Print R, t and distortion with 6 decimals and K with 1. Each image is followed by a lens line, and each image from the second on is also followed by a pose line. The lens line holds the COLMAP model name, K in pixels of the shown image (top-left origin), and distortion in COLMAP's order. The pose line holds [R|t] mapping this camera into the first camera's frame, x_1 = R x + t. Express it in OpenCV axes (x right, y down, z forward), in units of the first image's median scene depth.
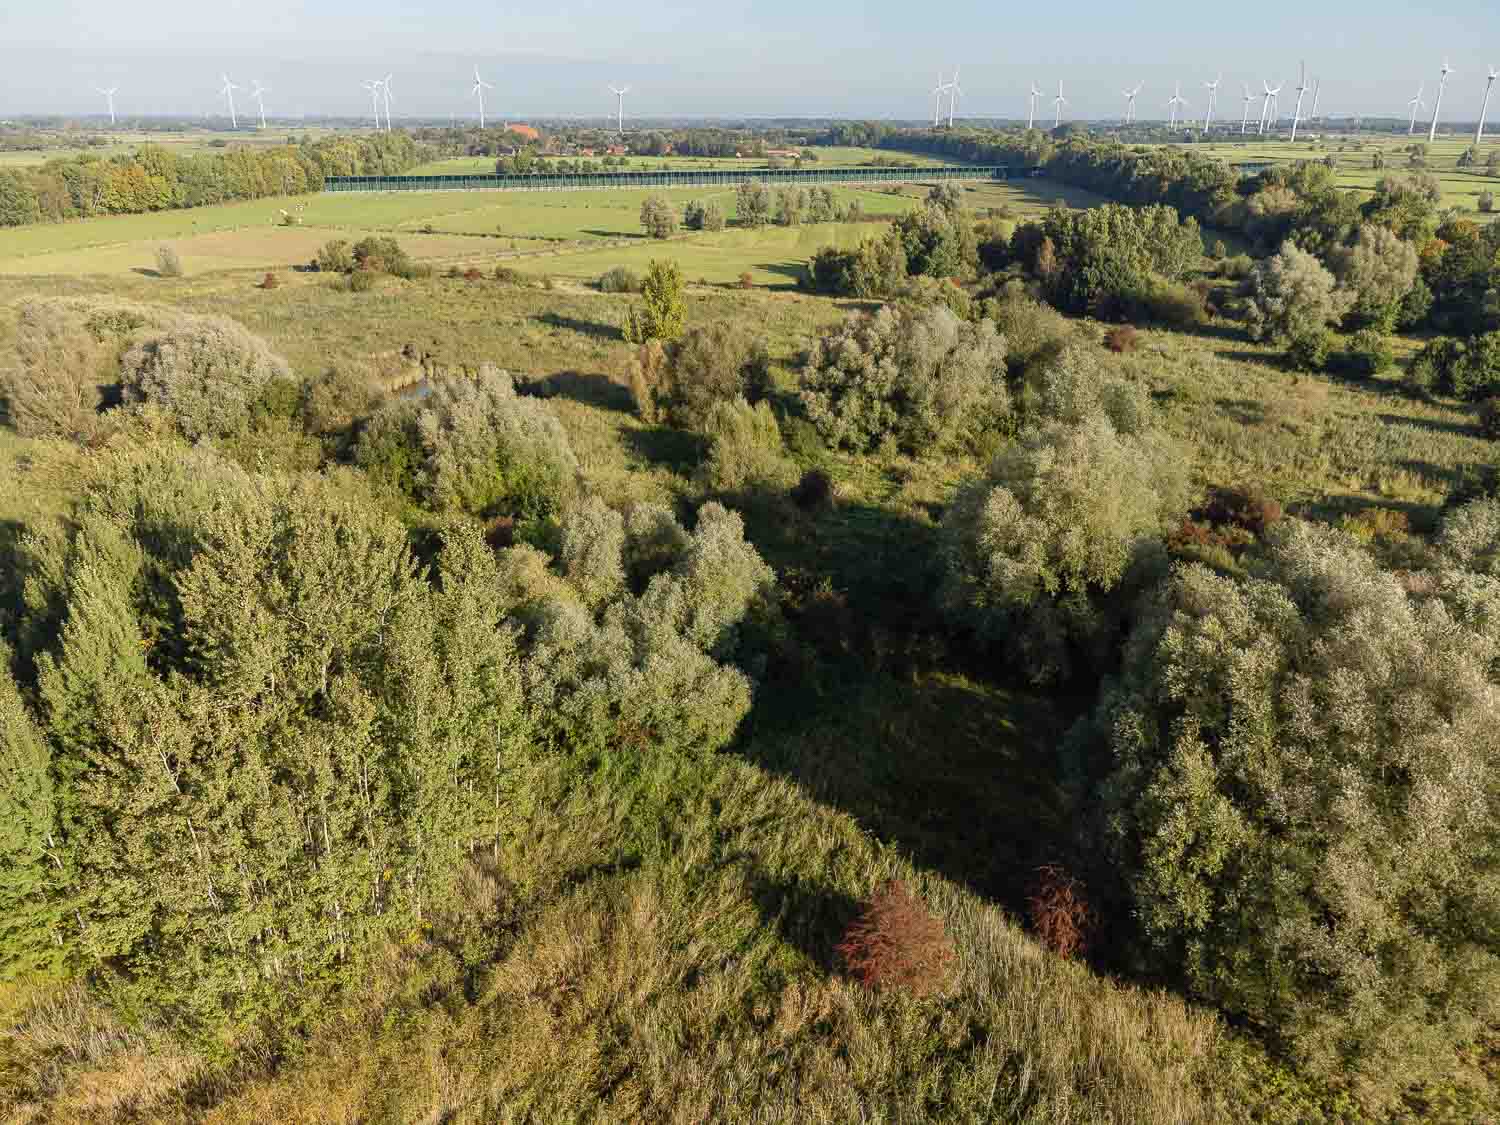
lens RADIAL K [[1117.7, 0, 746.4], [0, 1117.7, 568.8], [0, 0, 1]] dist [0.018652, 0.001619]
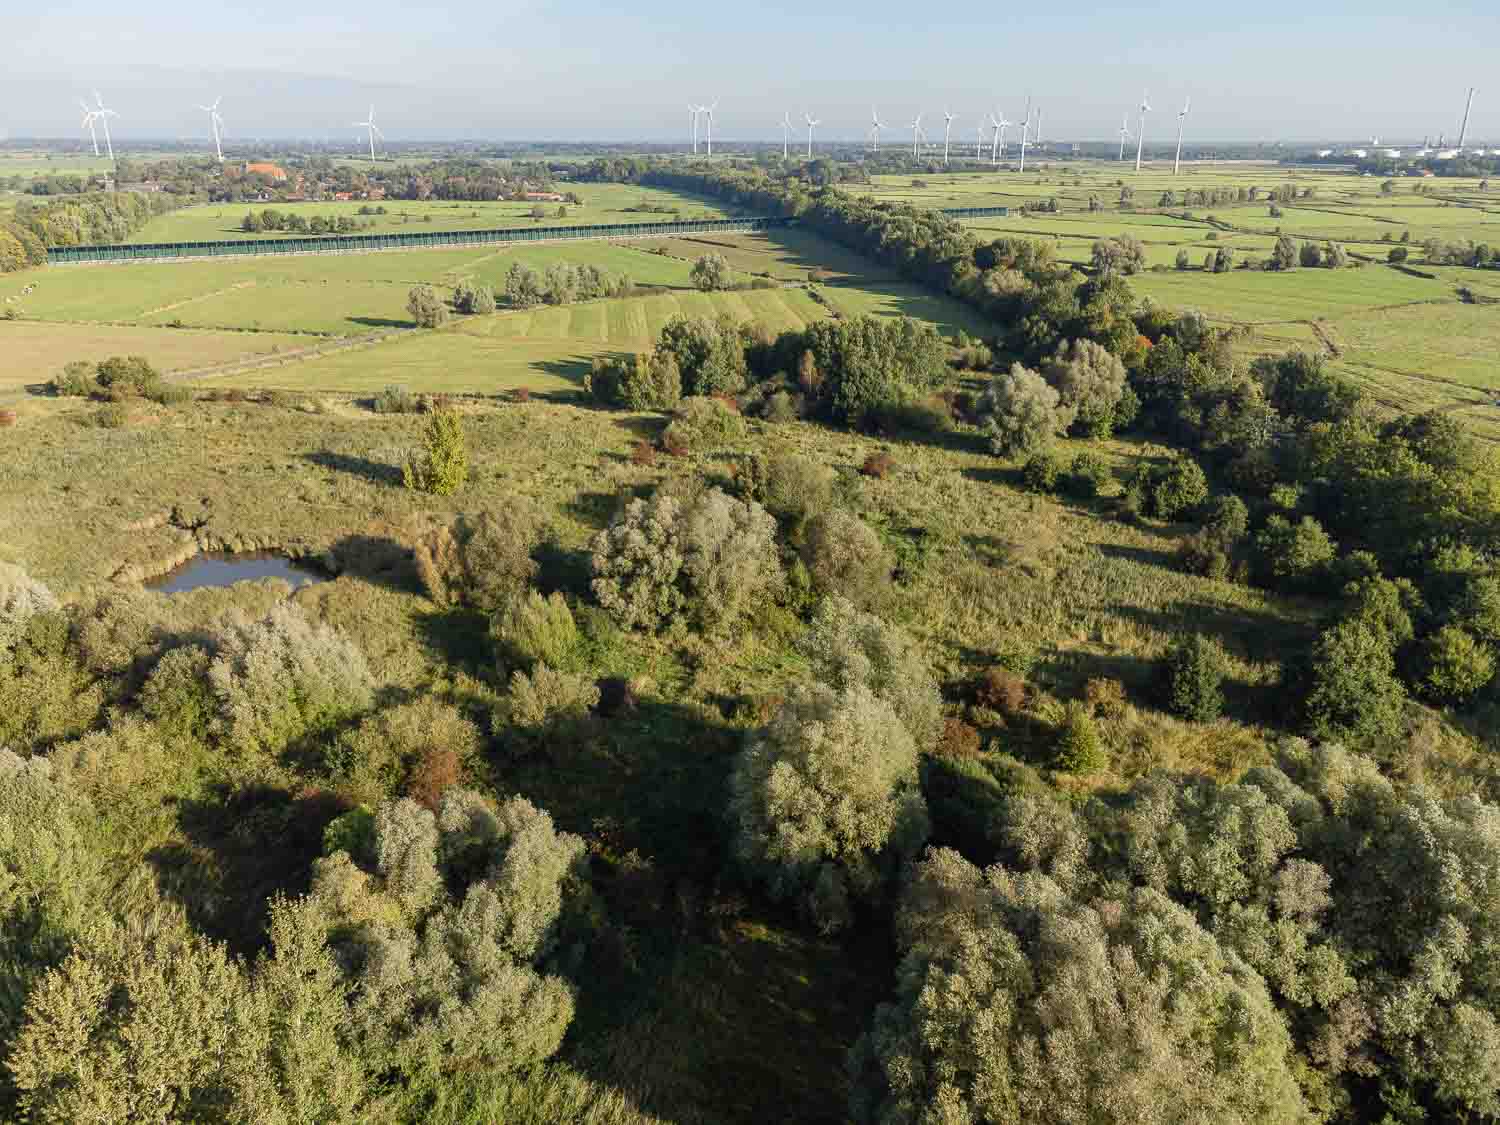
lens RADIAL K [[1115.9, 0, 748.3], [0, 1115.9, 581.8], [0, 0, 1]] dist [0.005839, 0.013049]
pose [[0.980034, -0.078898, 0.182505, 0.001891], [0.080131, 0.996784, 0.000621, -0.109513], [-0.181967, 0.014015, 0.983205, -0.041786]]
